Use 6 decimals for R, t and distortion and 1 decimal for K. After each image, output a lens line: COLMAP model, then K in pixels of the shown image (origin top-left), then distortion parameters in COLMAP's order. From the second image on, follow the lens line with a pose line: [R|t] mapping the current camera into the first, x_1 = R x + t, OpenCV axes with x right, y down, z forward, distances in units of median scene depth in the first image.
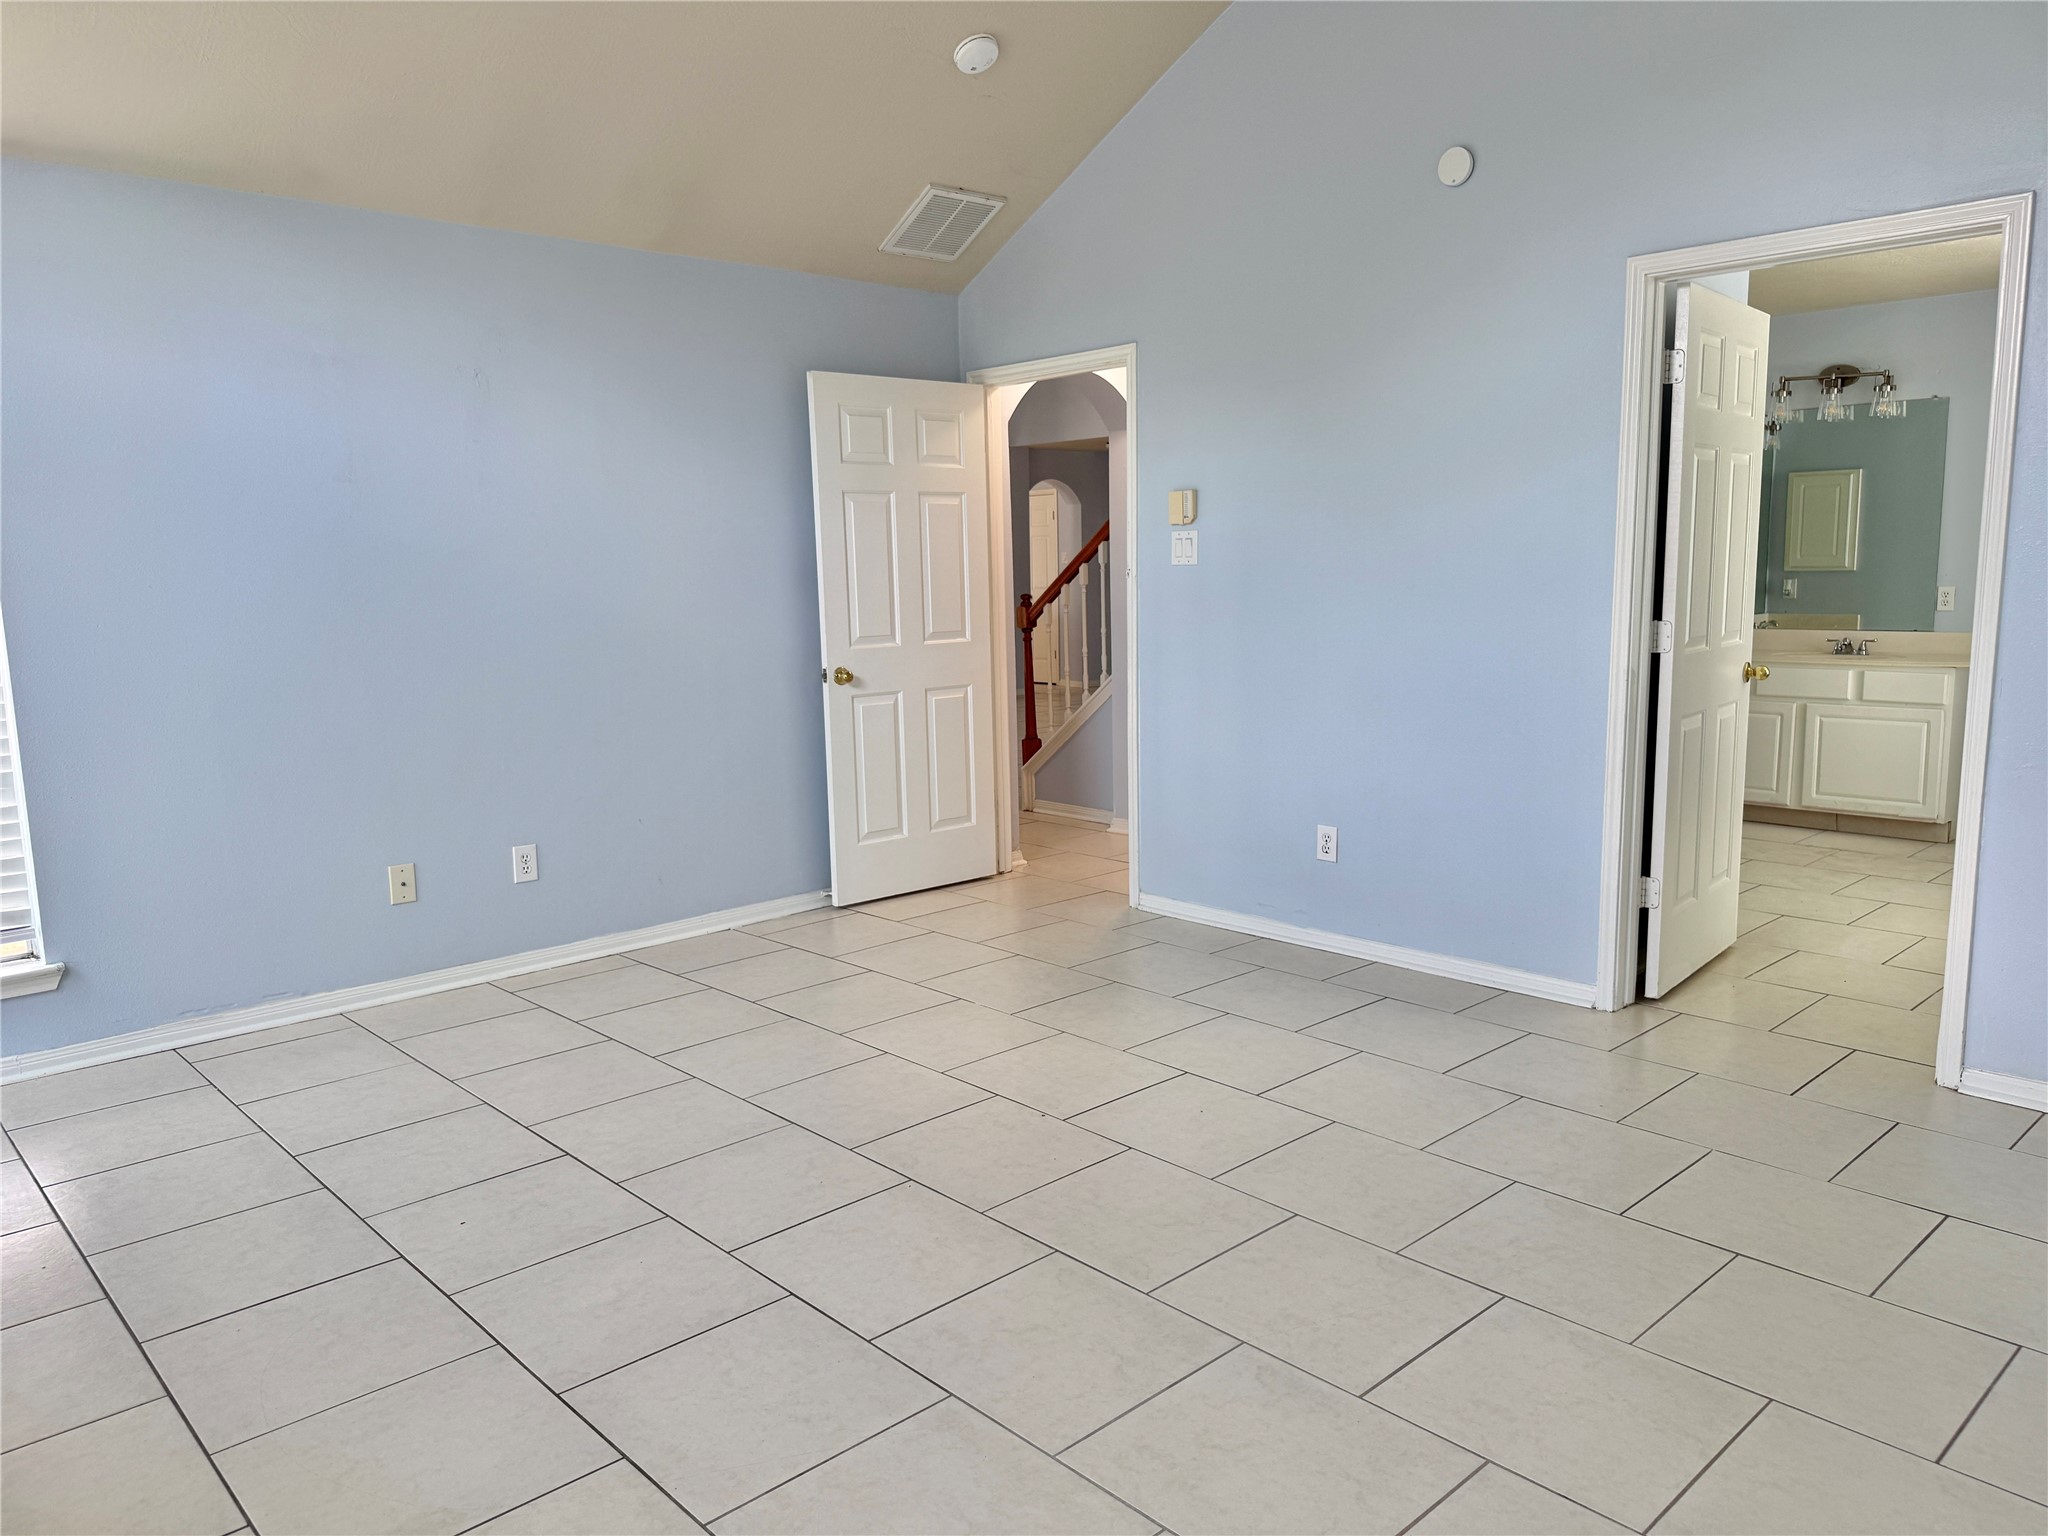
lens RADIAL K [[1428.7, 0, 1044.0], [0, 1428.7, 771.9], [0, 0, 1]] dist [0.056113, -0.063559]
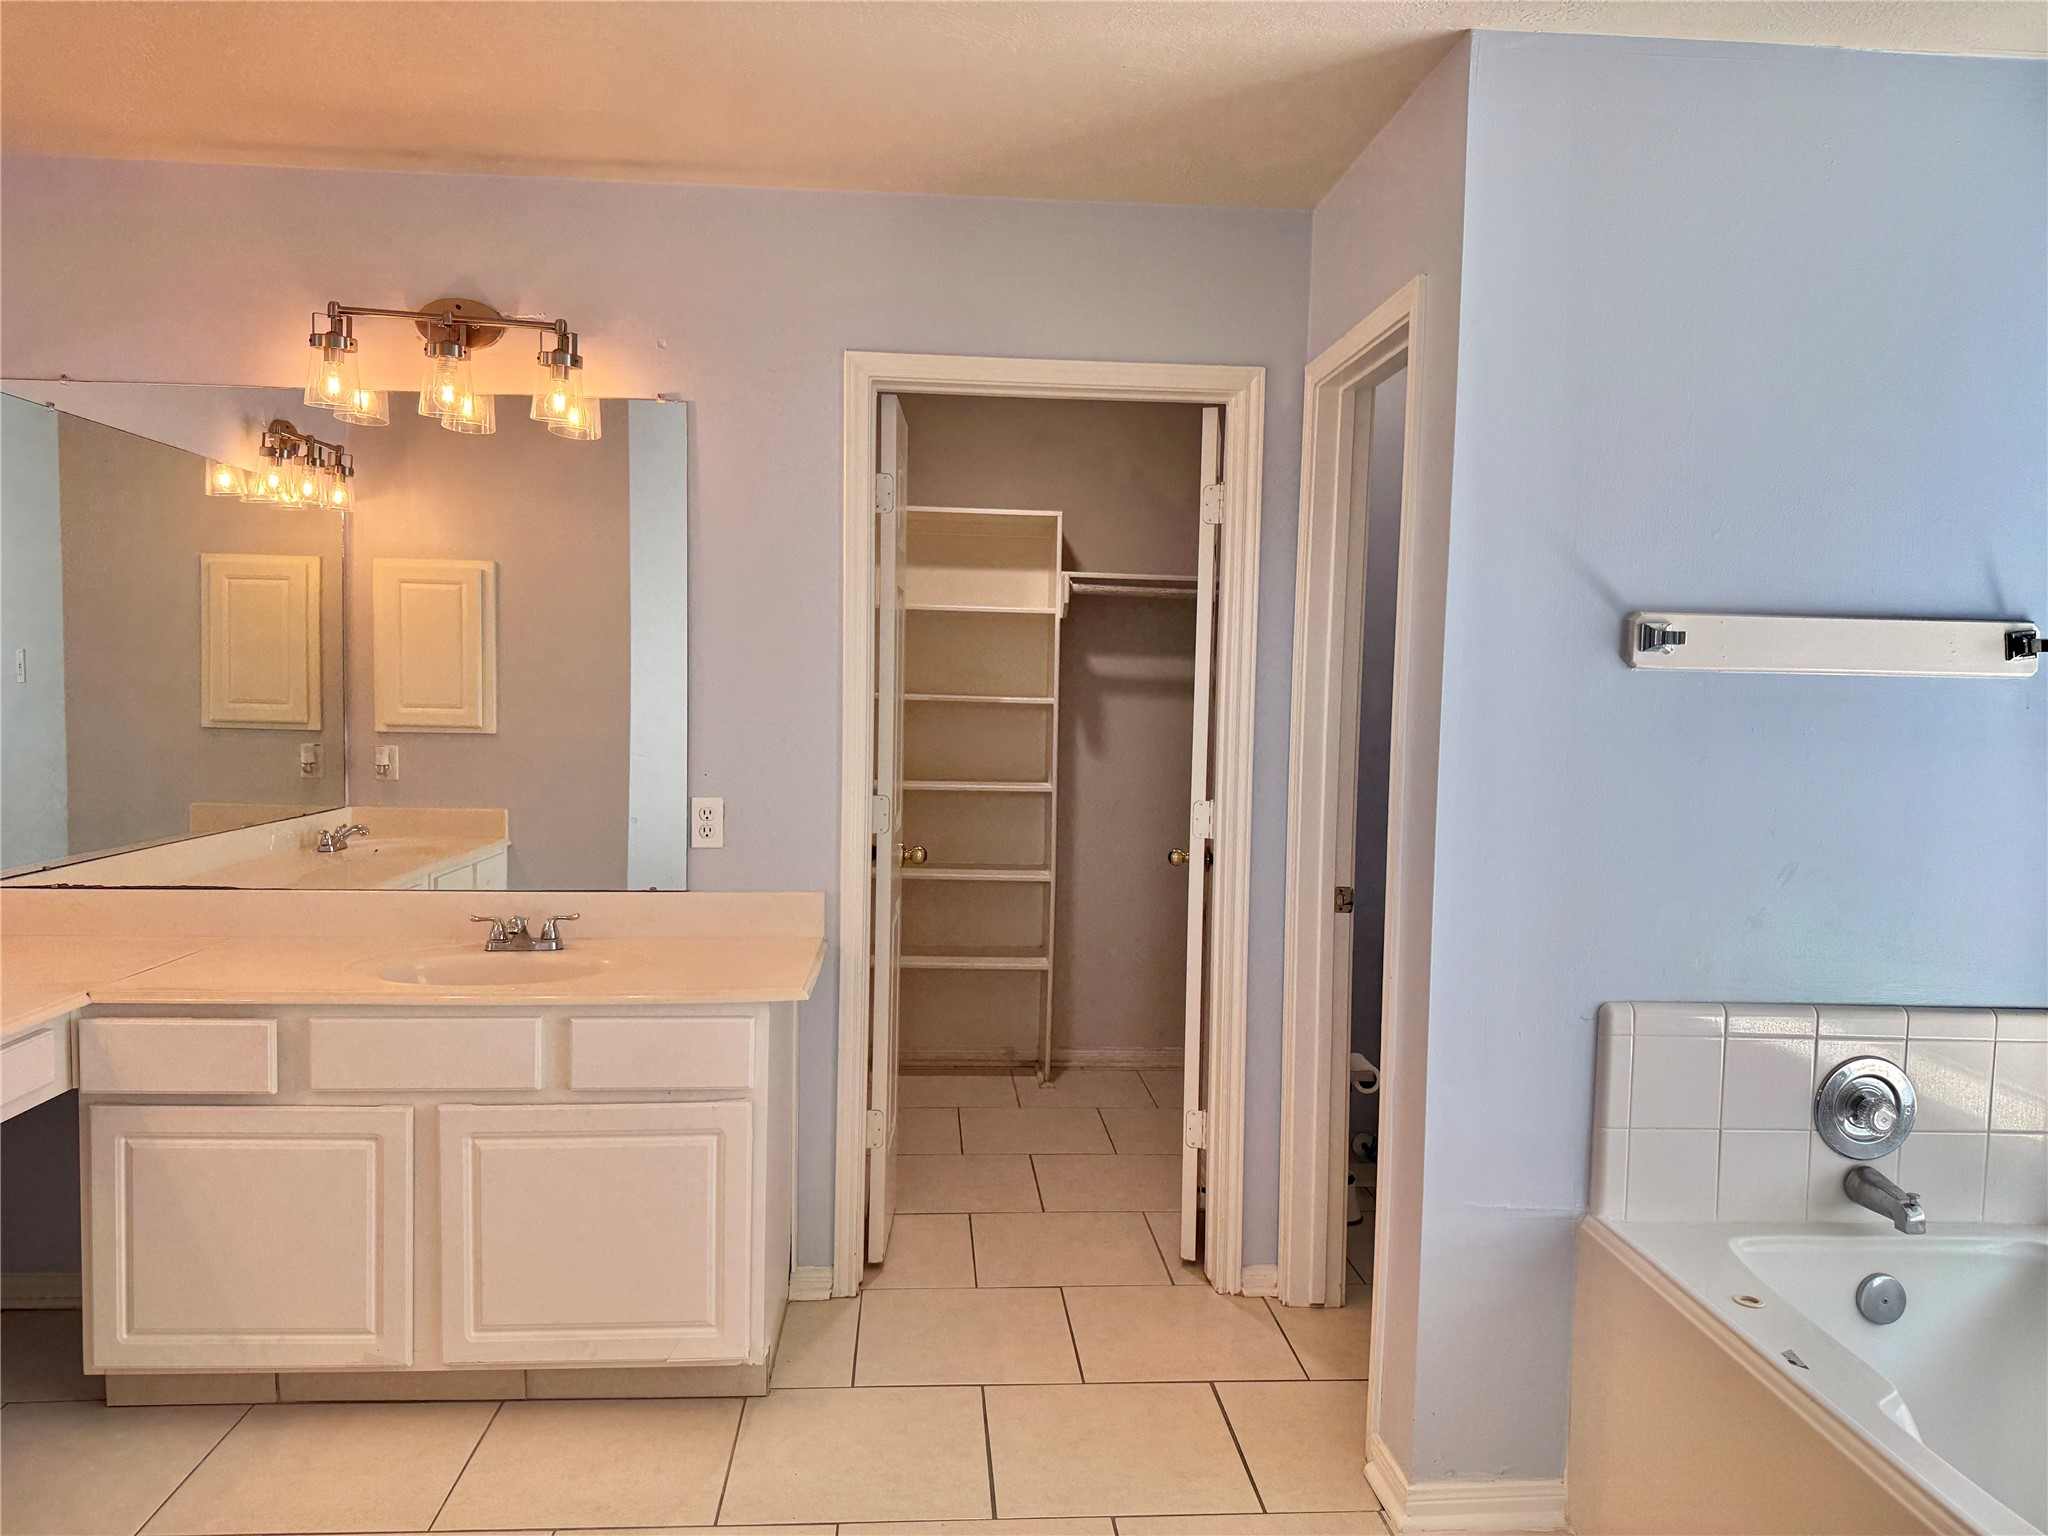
lens RADIAL K [[1428.7, 0, 1012.5], [0, 1428.7, 772.2], [0, 0, 1]] dist [0.056113, -0.063559]
pose [[0.636797, -0.013089, 0.770920, 0.324114], [0.074453, 0.996227, -0.044586, -0.106479], [-0.767428, 0.085789, 0.635369, 0.618415]]
